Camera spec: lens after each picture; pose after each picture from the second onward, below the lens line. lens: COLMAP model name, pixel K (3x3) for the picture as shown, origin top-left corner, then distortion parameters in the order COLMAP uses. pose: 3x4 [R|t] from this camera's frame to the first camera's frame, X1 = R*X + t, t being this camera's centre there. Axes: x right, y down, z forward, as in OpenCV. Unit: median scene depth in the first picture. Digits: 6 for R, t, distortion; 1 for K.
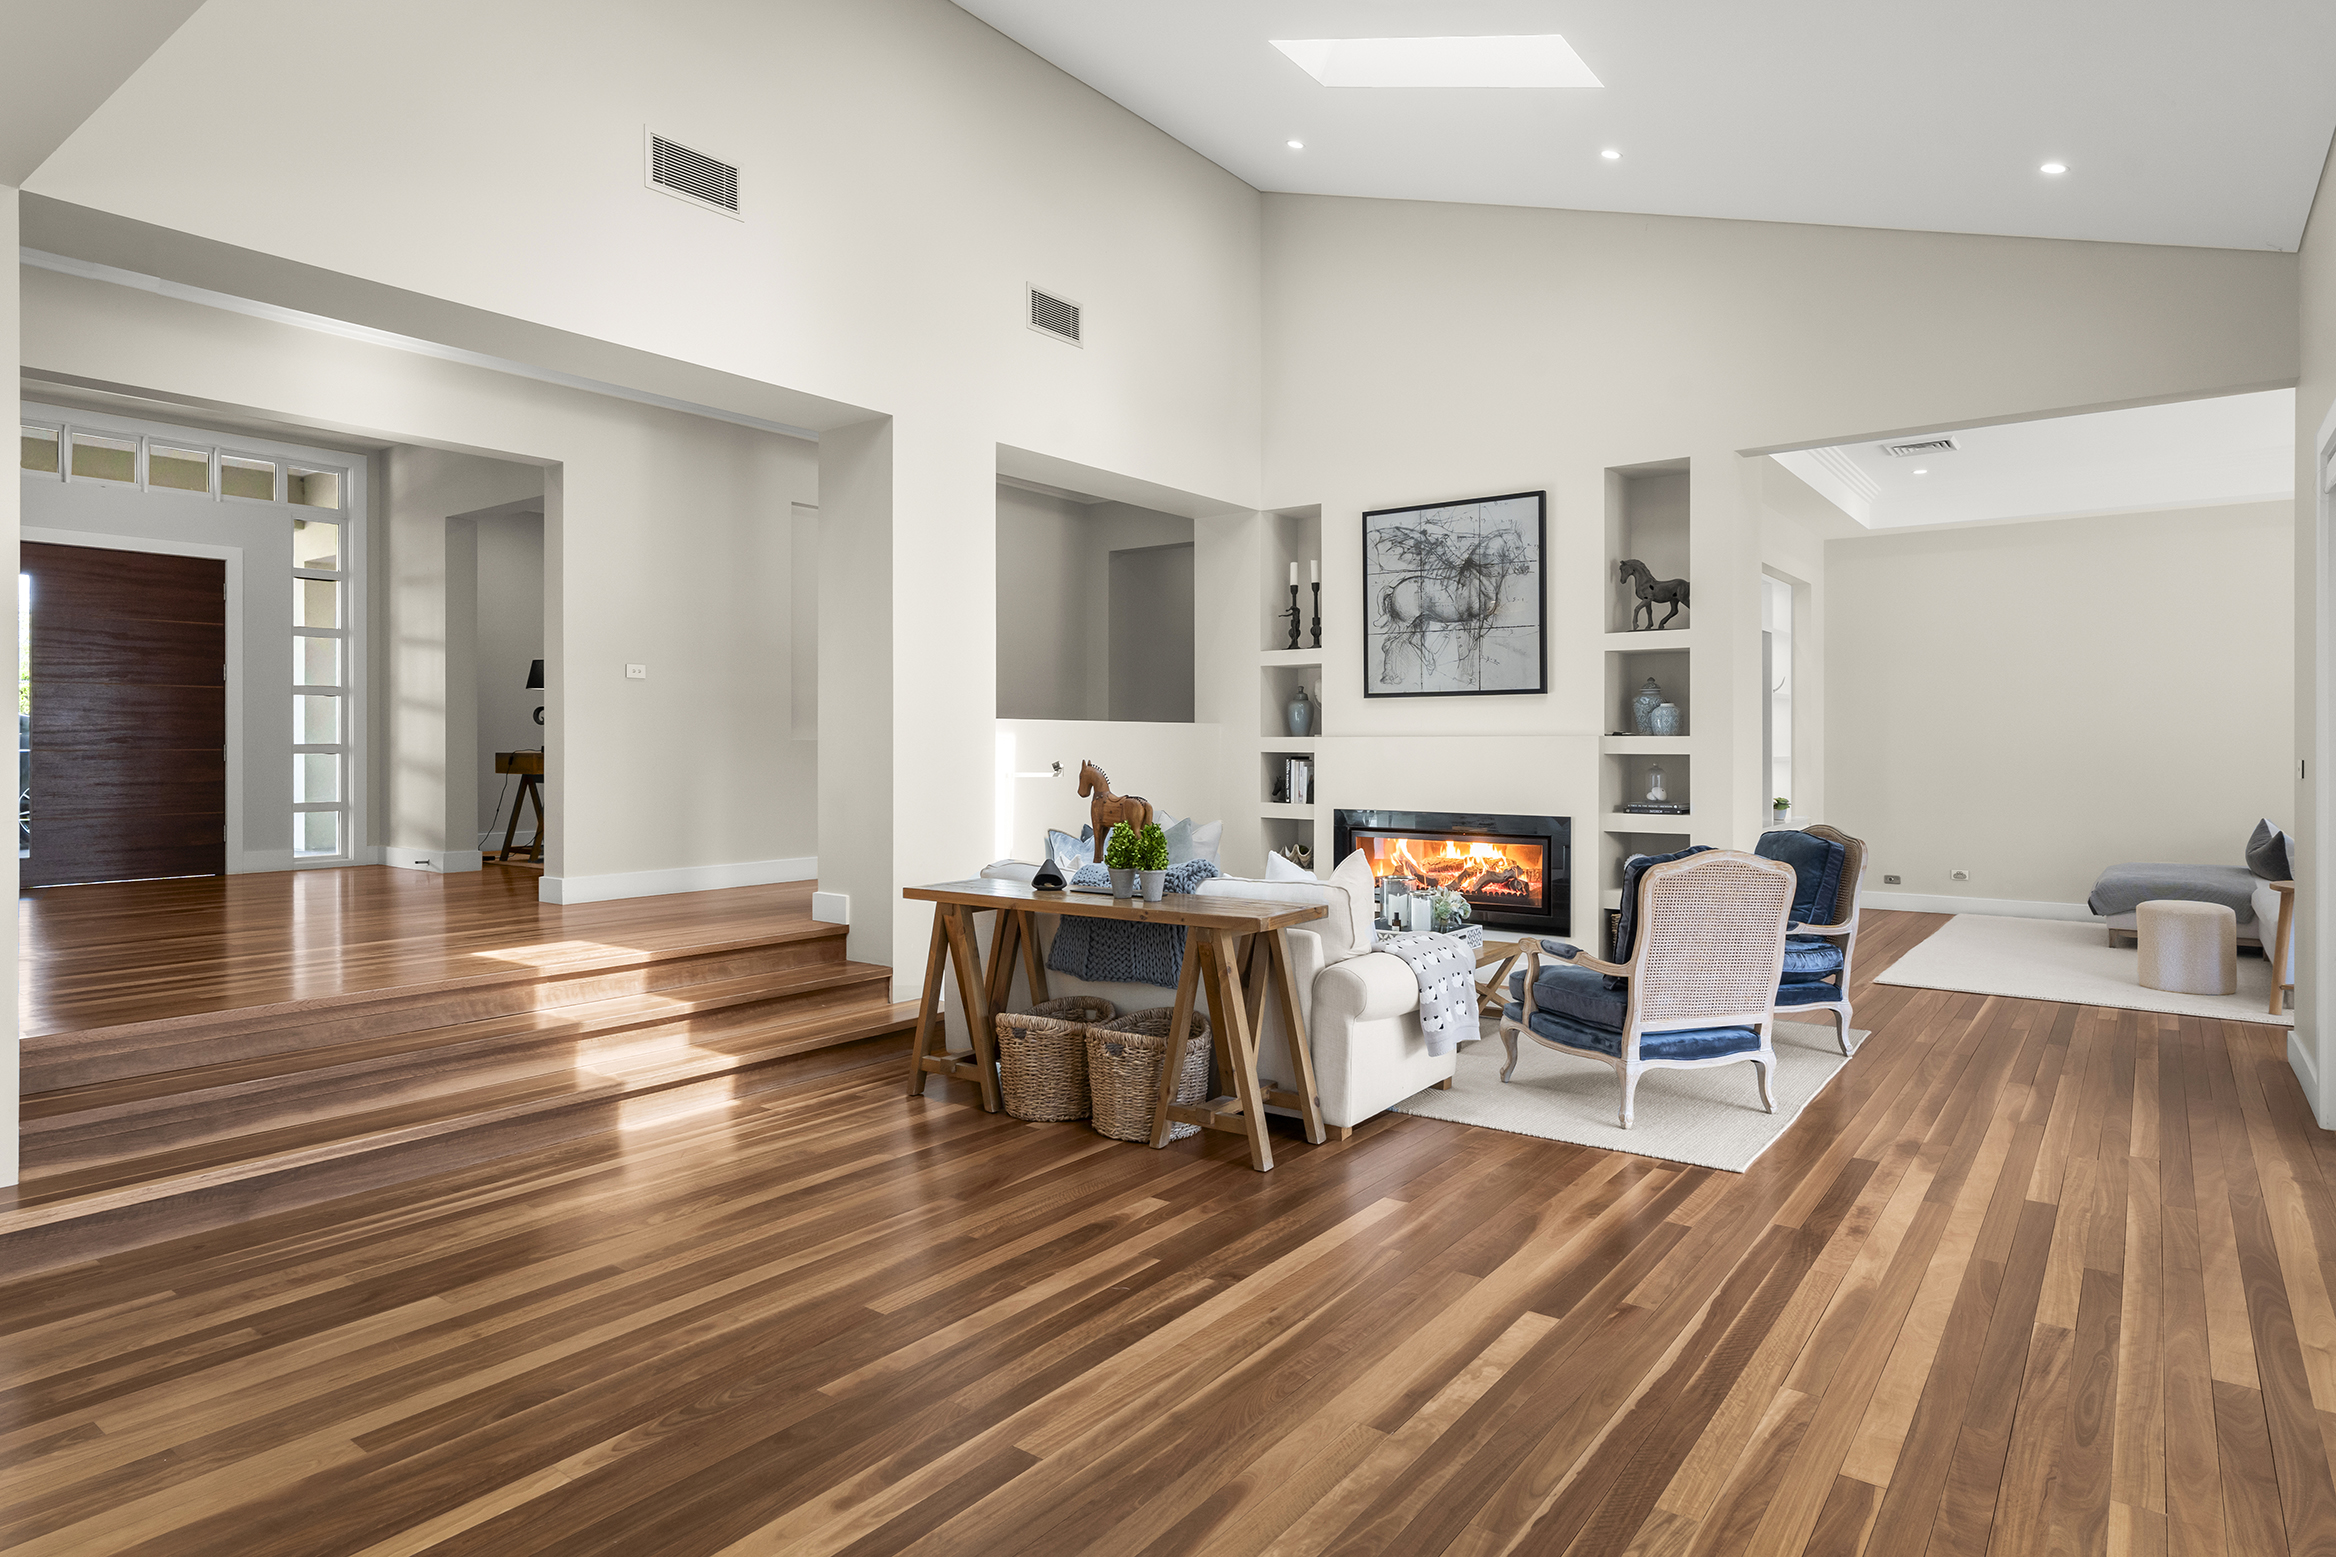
lens RADIAL K [[1291.8, 0, 1157.4], [0, 1291.8, 738.4], [0, 0, 1]] dist [-0.005125, -0.001135]
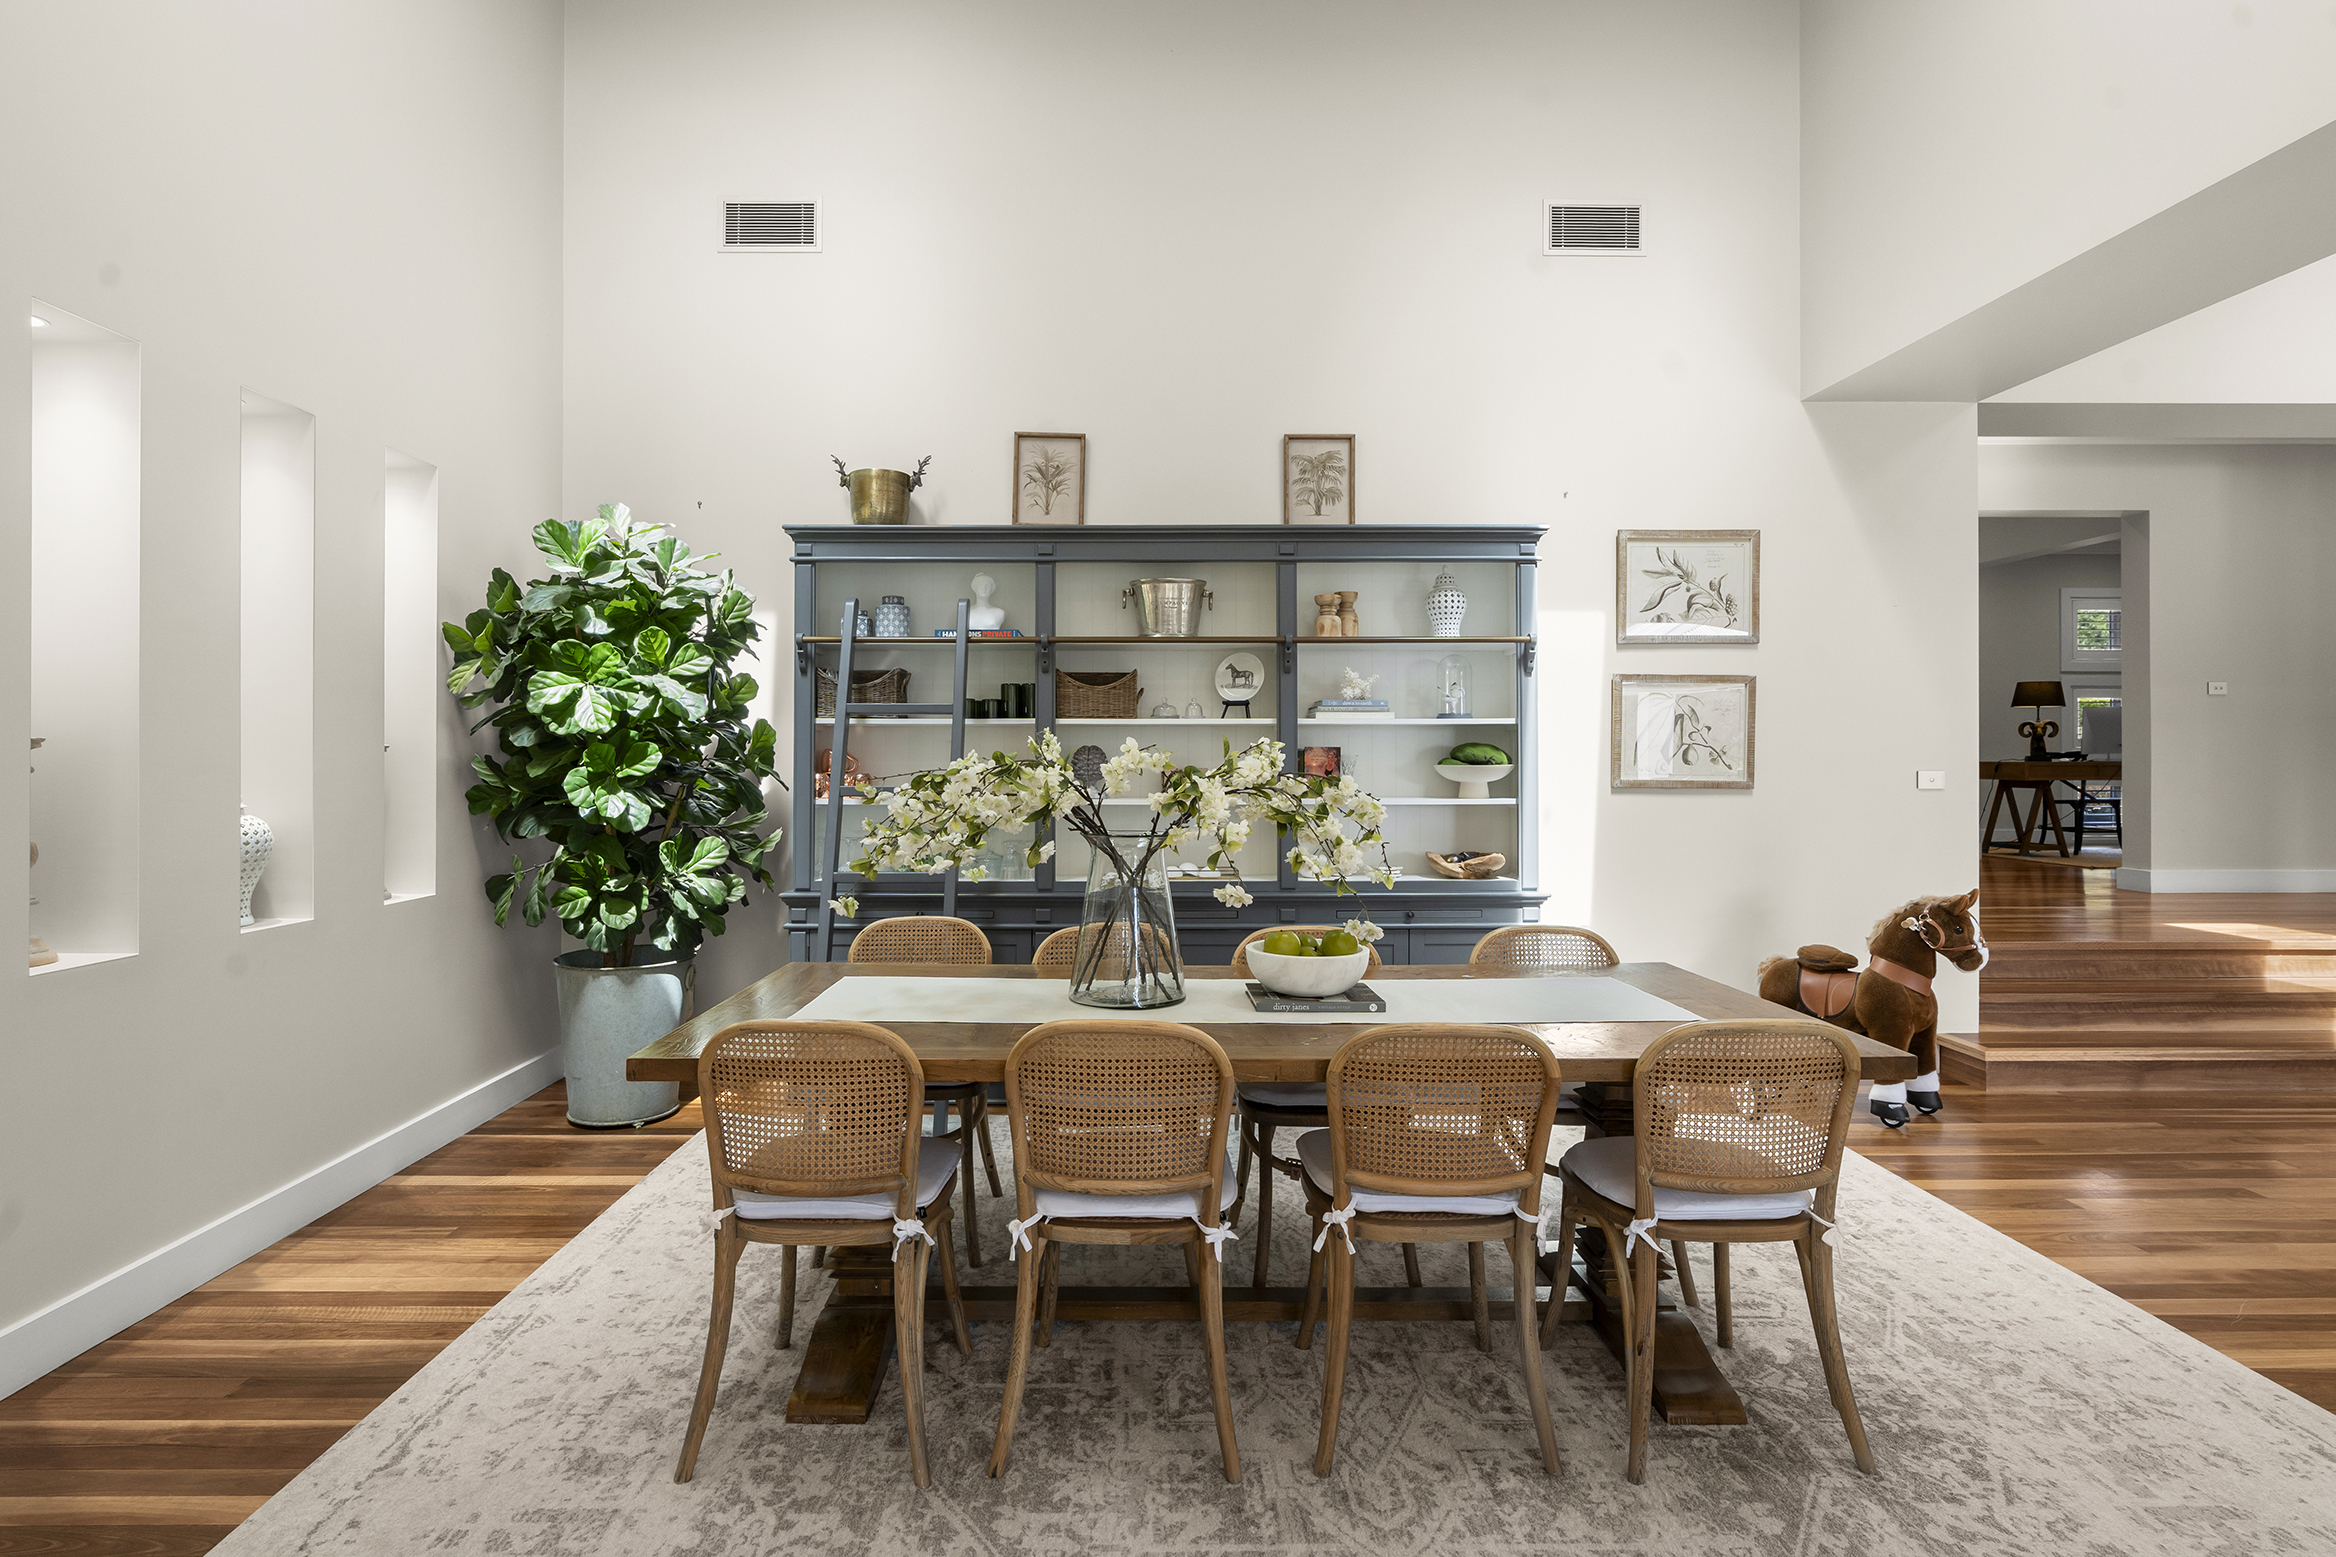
lens RADIAL K [[1149.2, 0, 1140.3], [0, 1149.2, 746.2], [0, 0, 1]] dist [-0.005644, 0.002328]
pose [[0.618504, -0.004211, -0.785770, -0.201906], [0.002287, 0.999991, -0.003559, -0.000919], [0.785778, 0.000404, 0.618508, -0.328389]]
